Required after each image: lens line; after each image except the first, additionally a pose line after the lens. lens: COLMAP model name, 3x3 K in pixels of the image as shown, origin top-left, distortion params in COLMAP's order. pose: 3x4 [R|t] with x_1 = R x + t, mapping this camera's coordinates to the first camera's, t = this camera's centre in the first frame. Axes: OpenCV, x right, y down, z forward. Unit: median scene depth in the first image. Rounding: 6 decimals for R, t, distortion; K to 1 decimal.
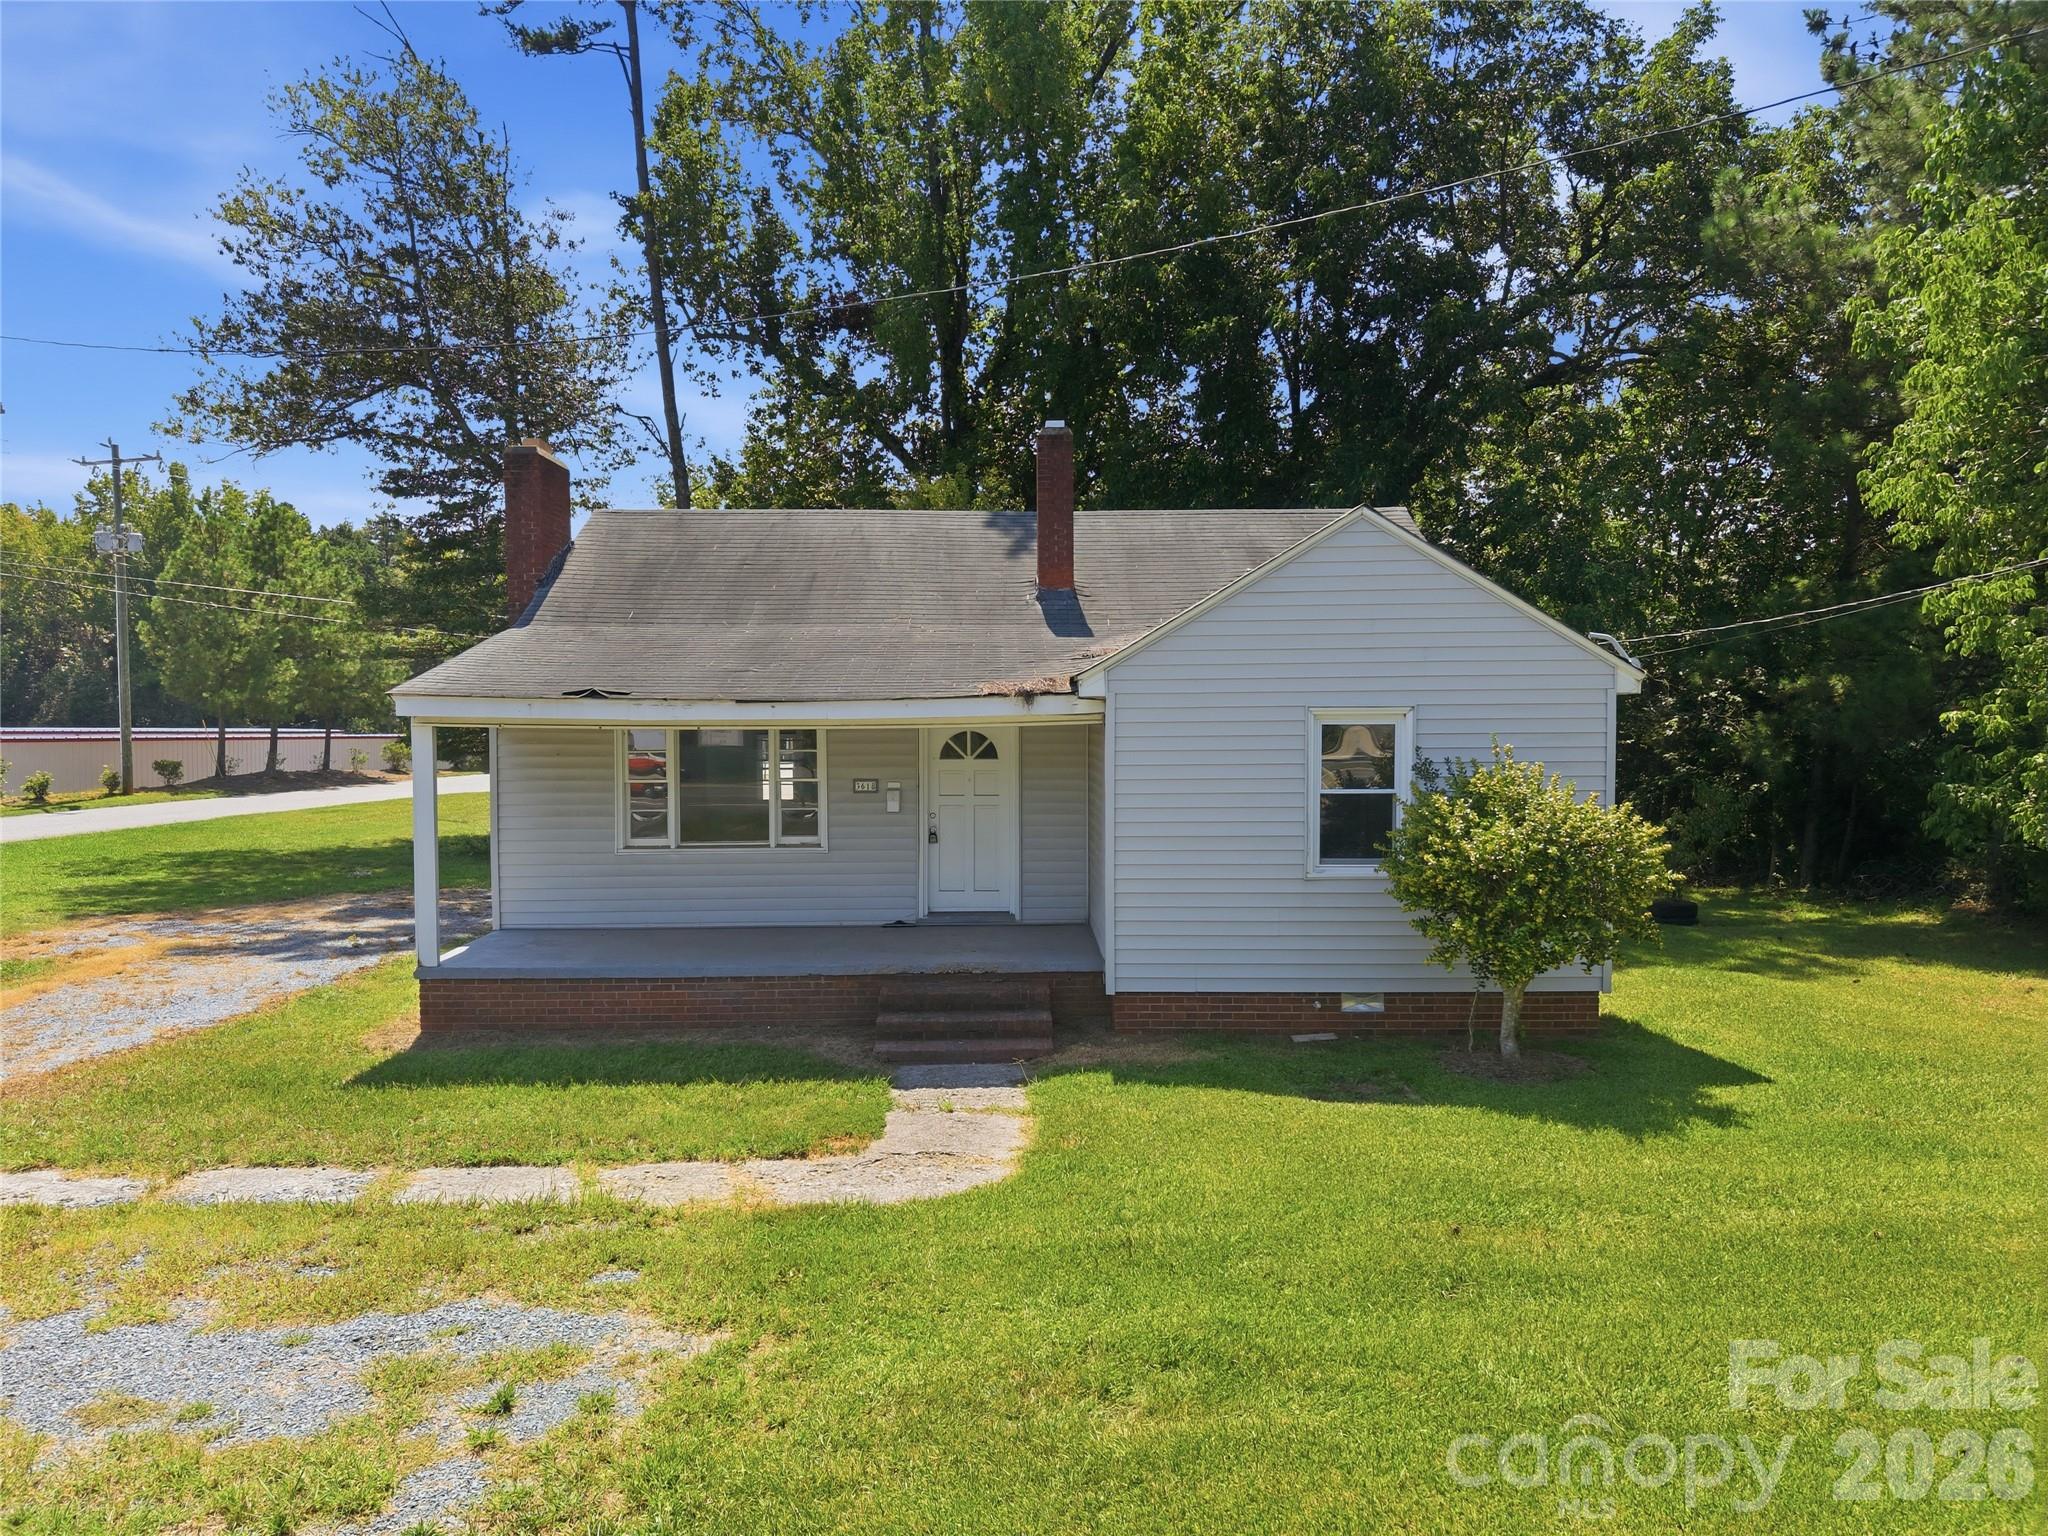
lens RADIAL K [[1380.2, 0, 1016.6], [0, 1380.2, 770.3], [0, 0, 1]] dist [0.021633, -0.018867]
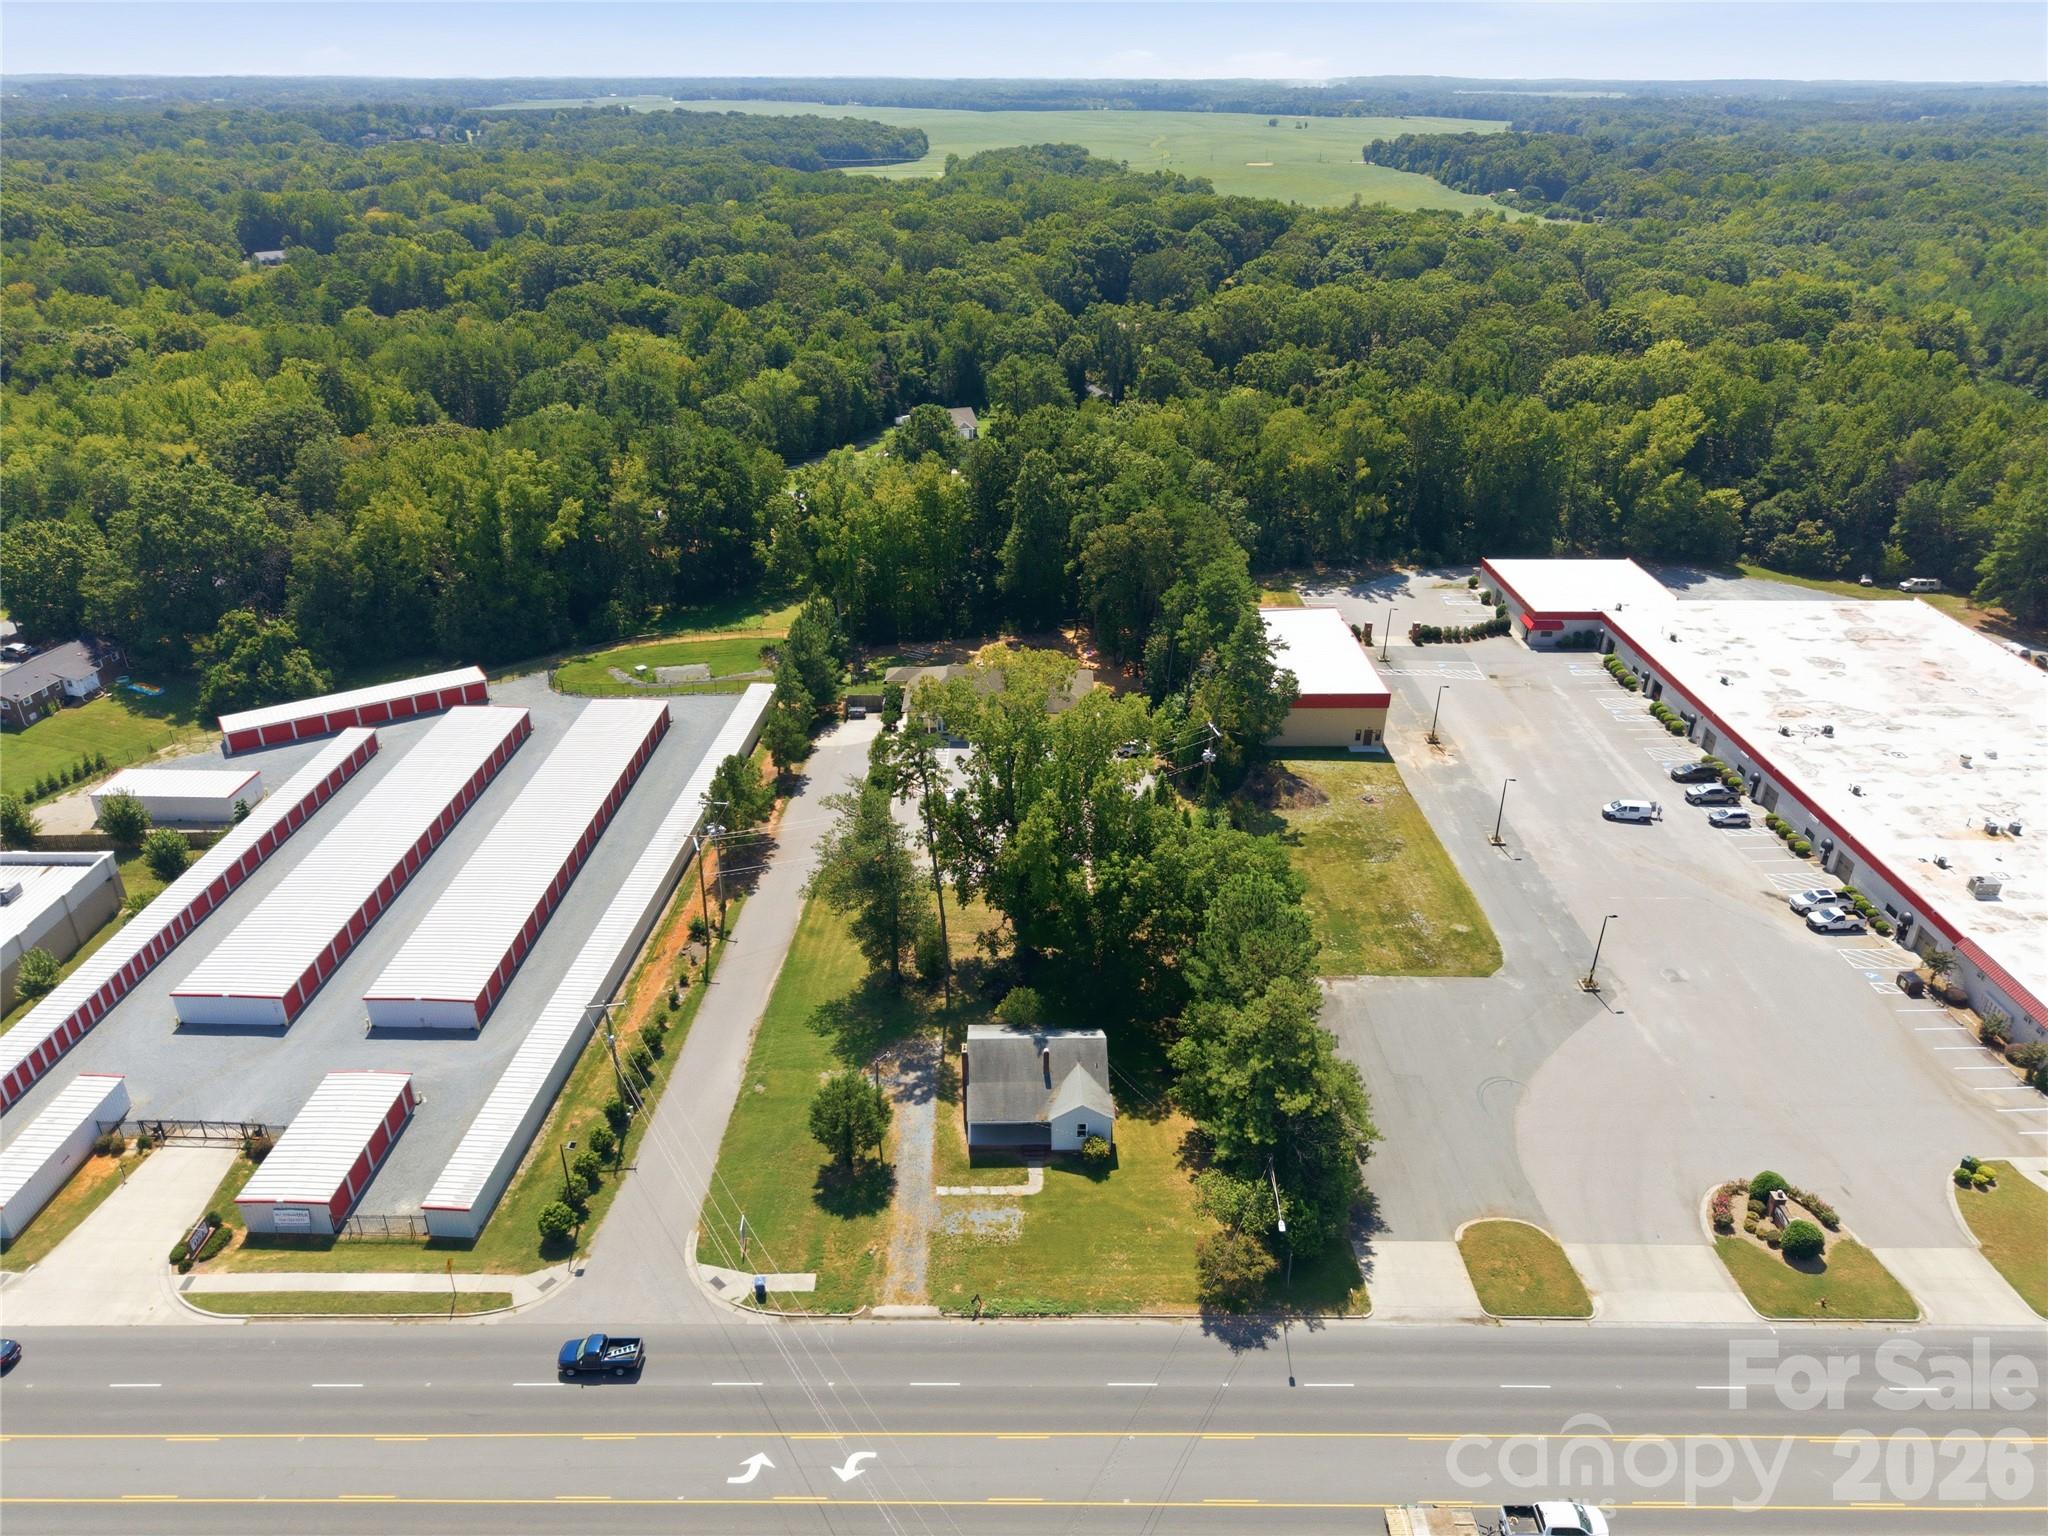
lens RADIAL K [[1380.2, 0, 1016.6], [0, 1380.2, 770.3], [0, 0, 1]] dist [0.021633, -0.018867]
pose [[0.999825, 0.001768, 0.018609, -0.259765], [-0.009412, 0.907731, 0.419447, -4.641337], [-0.016151, -0.419549, 0.907589, -4.823216]]
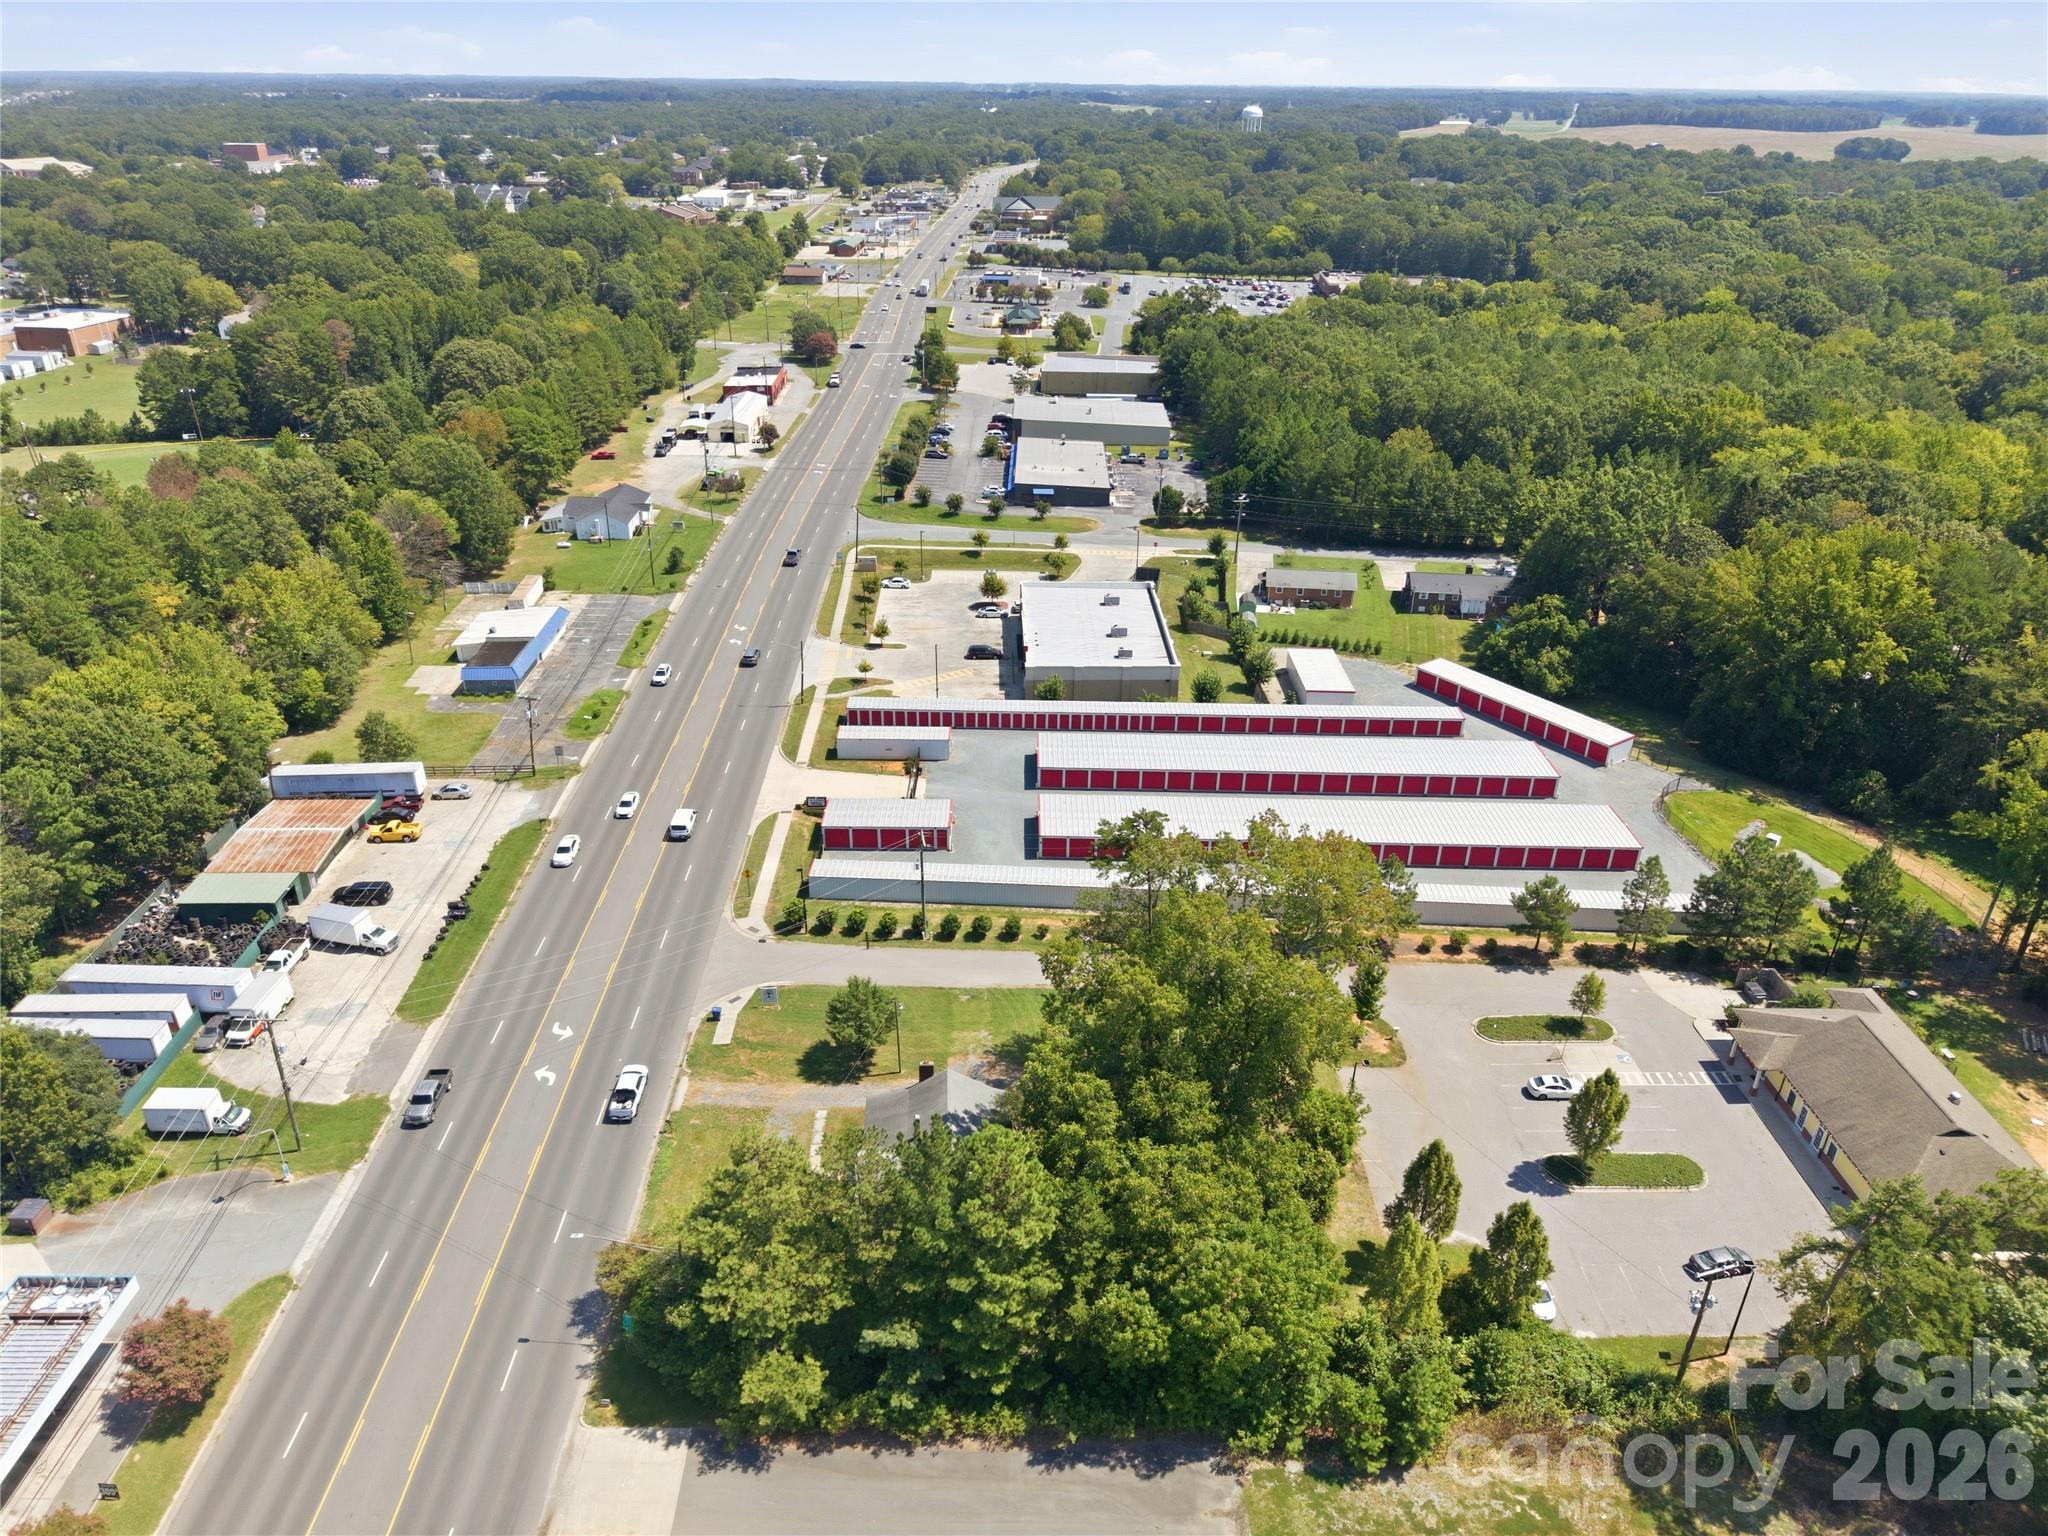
lens RADIAL K [[1380.2, 0, 1016.6], [0, 1380.2, 770.3], [0, 0, 1]] dist [0.021633, -0.018867]
pose [[0.038812, 0.455279, -0.889502, 5.441476], [-0.045380, 0.890058, 0.453583, -5.003429], [0.998216, 0.022761, 0.055206, 1.189251]]
